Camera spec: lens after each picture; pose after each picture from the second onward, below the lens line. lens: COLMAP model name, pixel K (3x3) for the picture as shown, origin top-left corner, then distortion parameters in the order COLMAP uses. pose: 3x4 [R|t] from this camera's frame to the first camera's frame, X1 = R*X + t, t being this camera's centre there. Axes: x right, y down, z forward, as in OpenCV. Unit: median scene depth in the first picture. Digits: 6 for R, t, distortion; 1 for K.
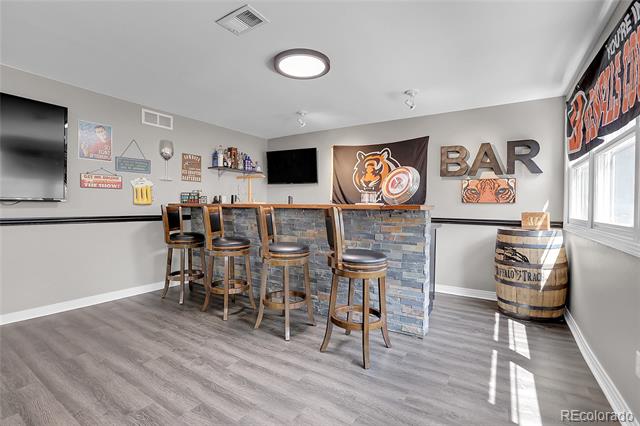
lens RADIAL K [[293.6, 0, 320.0], [0, 293.6, 213.0], [0, 0, 1]] dist [-0.001762, -0.000085]
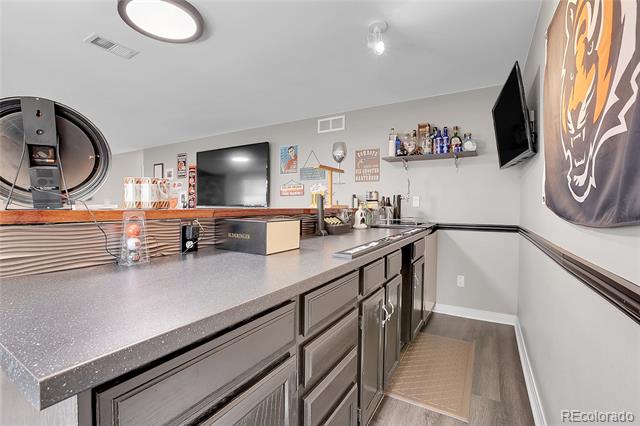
lens RADIAL K [[293.6, 0, 320.0], [0, 293.6, 213.0], [0, 0, 1]] dist [-0.001762, -0.000085]
pose [[0.048284, 0.011937, -0.998762, 0.445182], [-0.026586, 0.999590, 0.010662, -0.022144], [0.998480, 0.026038, 0.048581, 0.890691]]
